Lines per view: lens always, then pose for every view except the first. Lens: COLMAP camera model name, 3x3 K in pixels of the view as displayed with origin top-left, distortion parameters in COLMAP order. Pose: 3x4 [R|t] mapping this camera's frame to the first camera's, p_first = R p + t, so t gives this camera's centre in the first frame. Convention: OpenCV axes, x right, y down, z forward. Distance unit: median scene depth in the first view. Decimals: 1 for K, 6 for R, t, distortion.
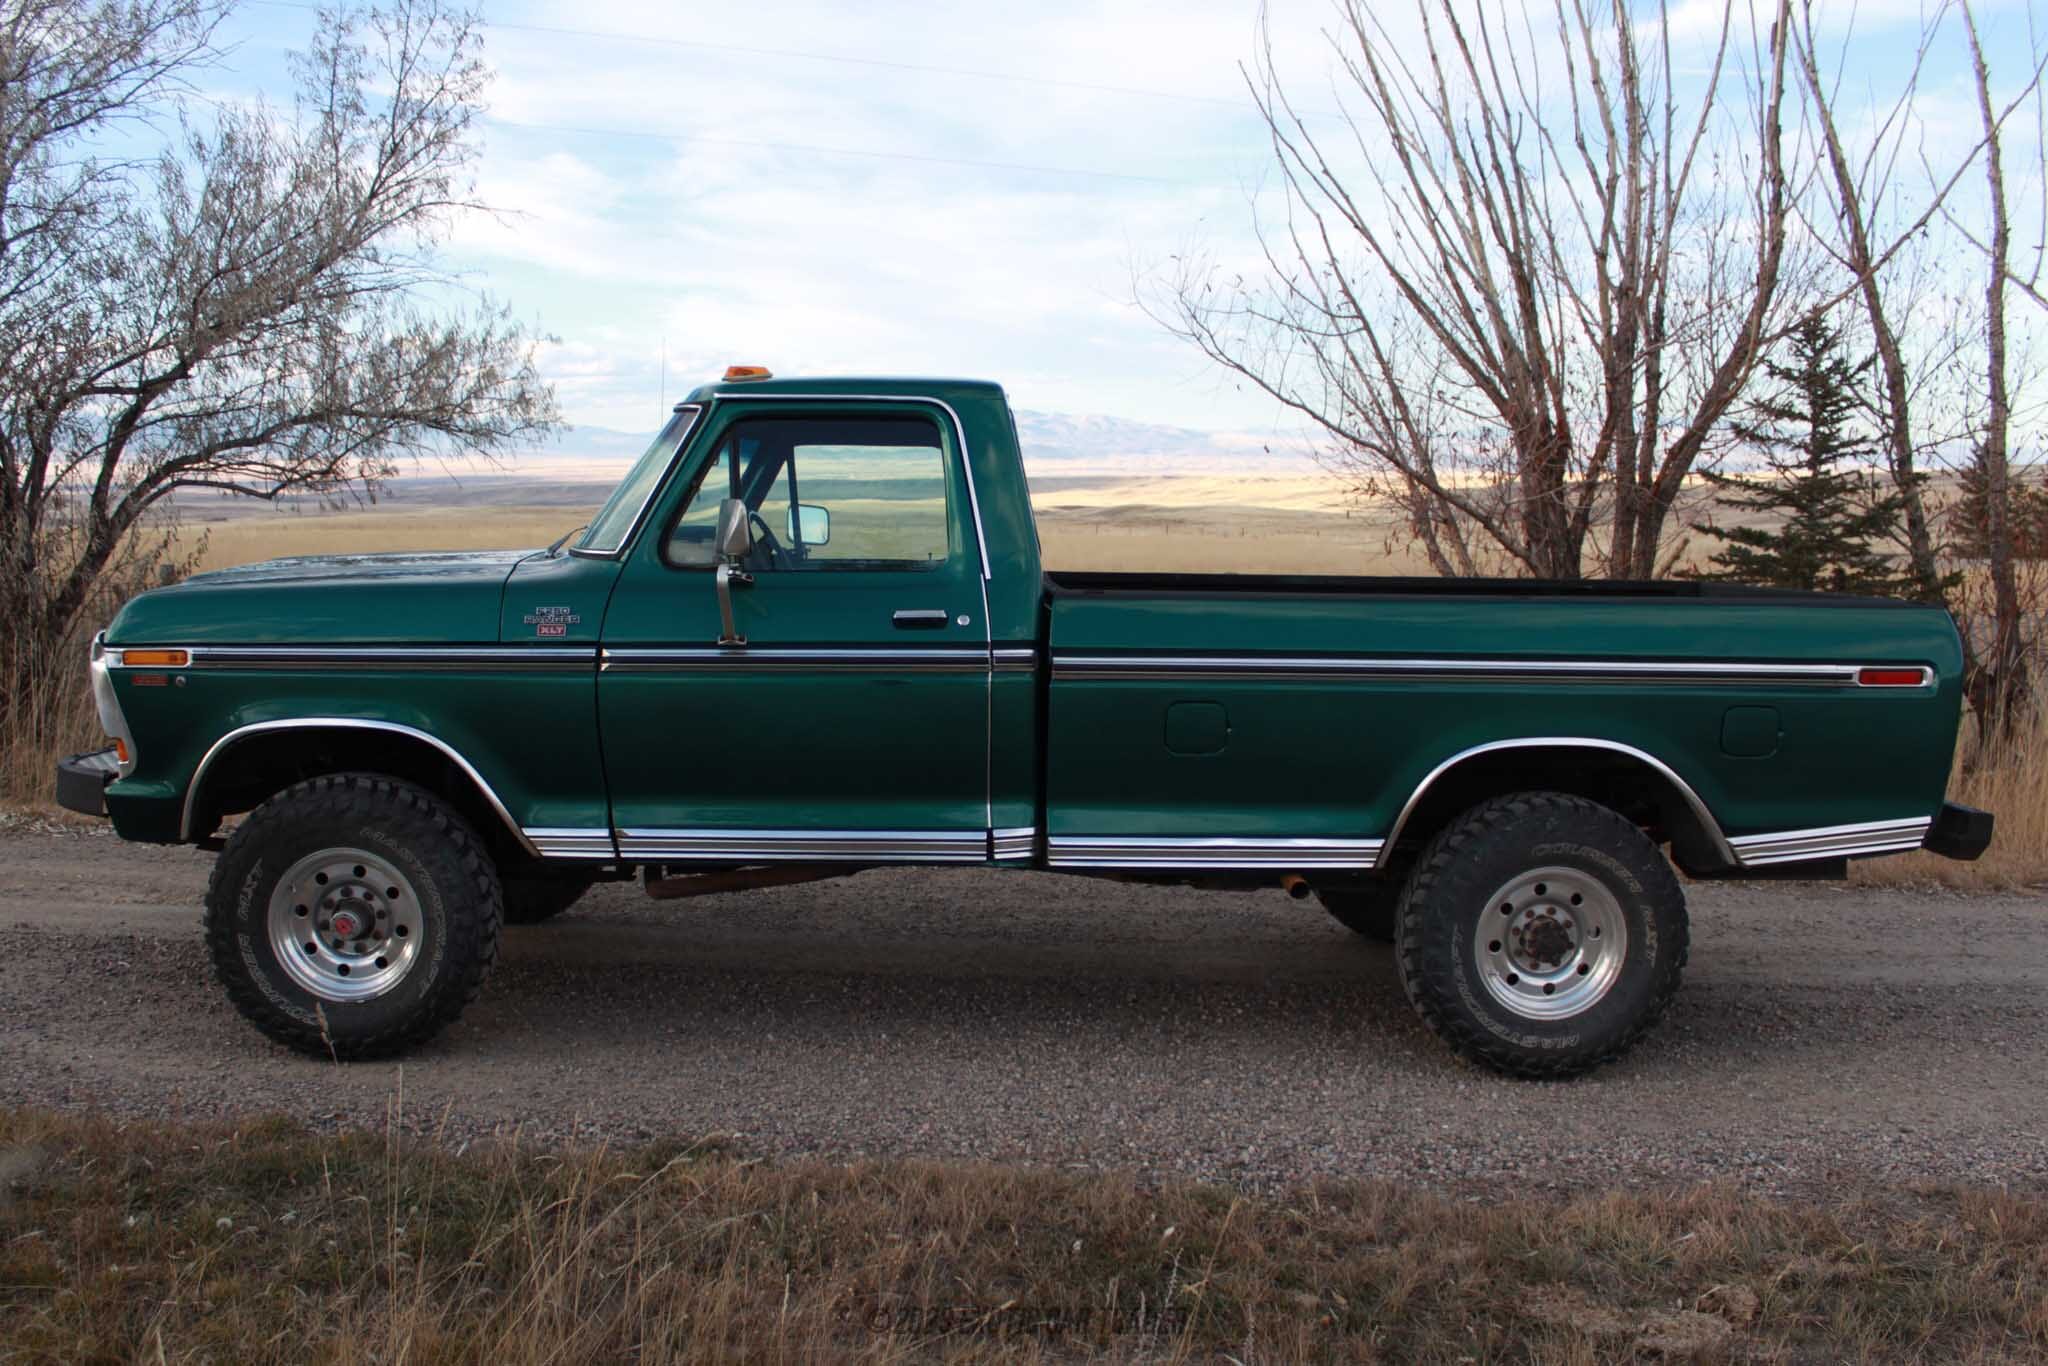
lens RADIAL K [[1827.6, 0, 1024.0], [0, 1827.6, 683.0], [0, 0, 1]] dist [-0.175068, 0.154647]
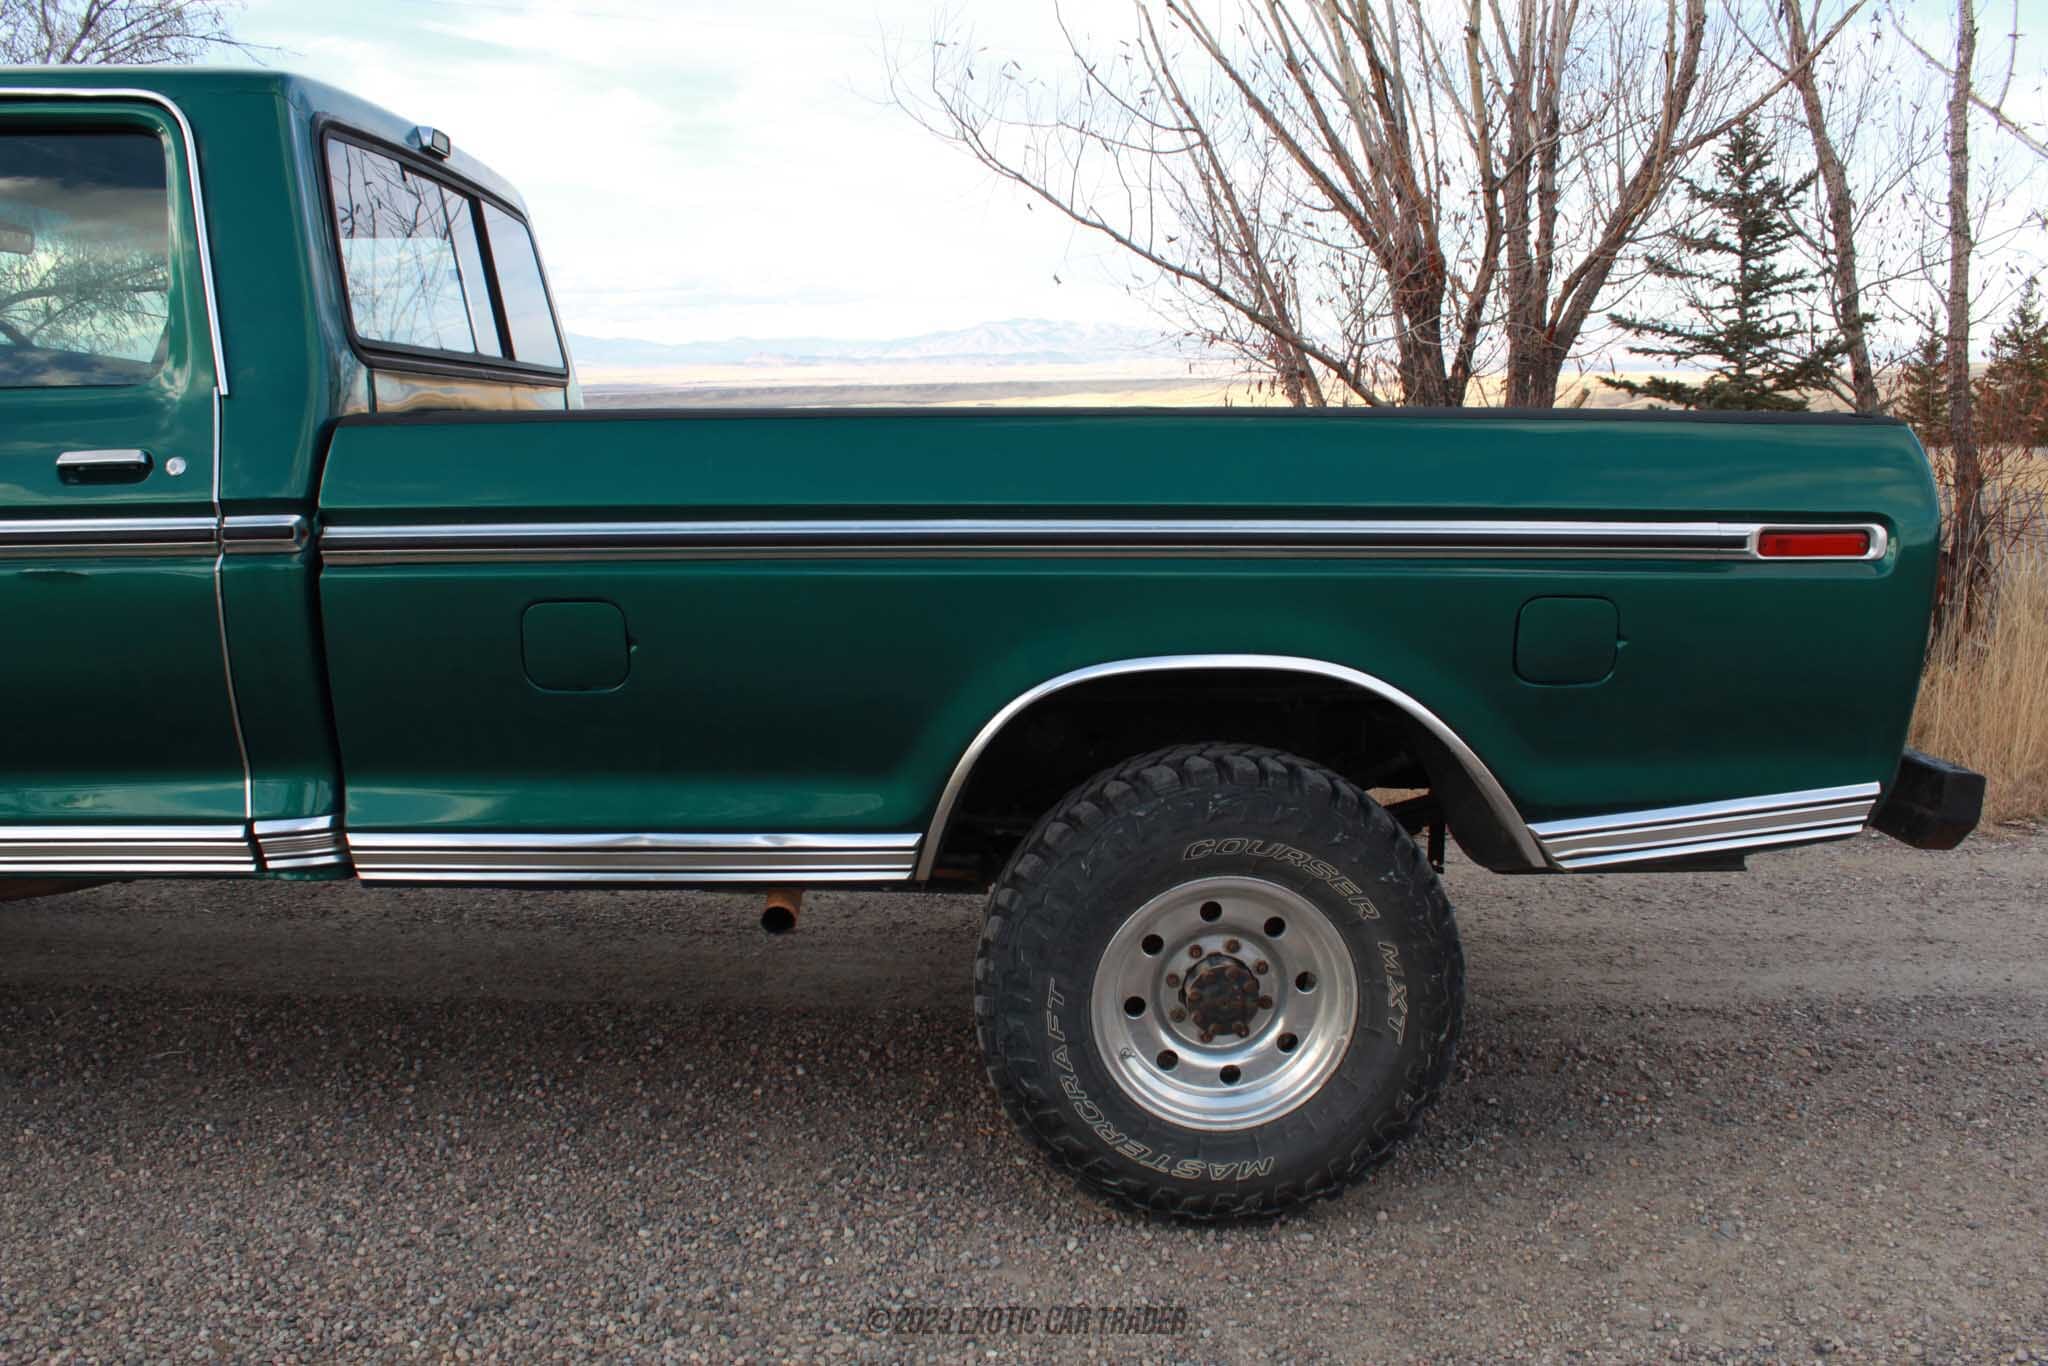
lens RADIAL K [[1766.5, 0, 1024.0], [0, 1766.5, 683.0], [0, 0, 1]] dist [-0.180906, 0.157304]
pose [[0.999849, -0.013154, 0.011351, 0.096654], [0.012423, 0.997984, 0.062241, 0.001744], [-0.012147, -0.062091, 0.997997, 0.189891]]
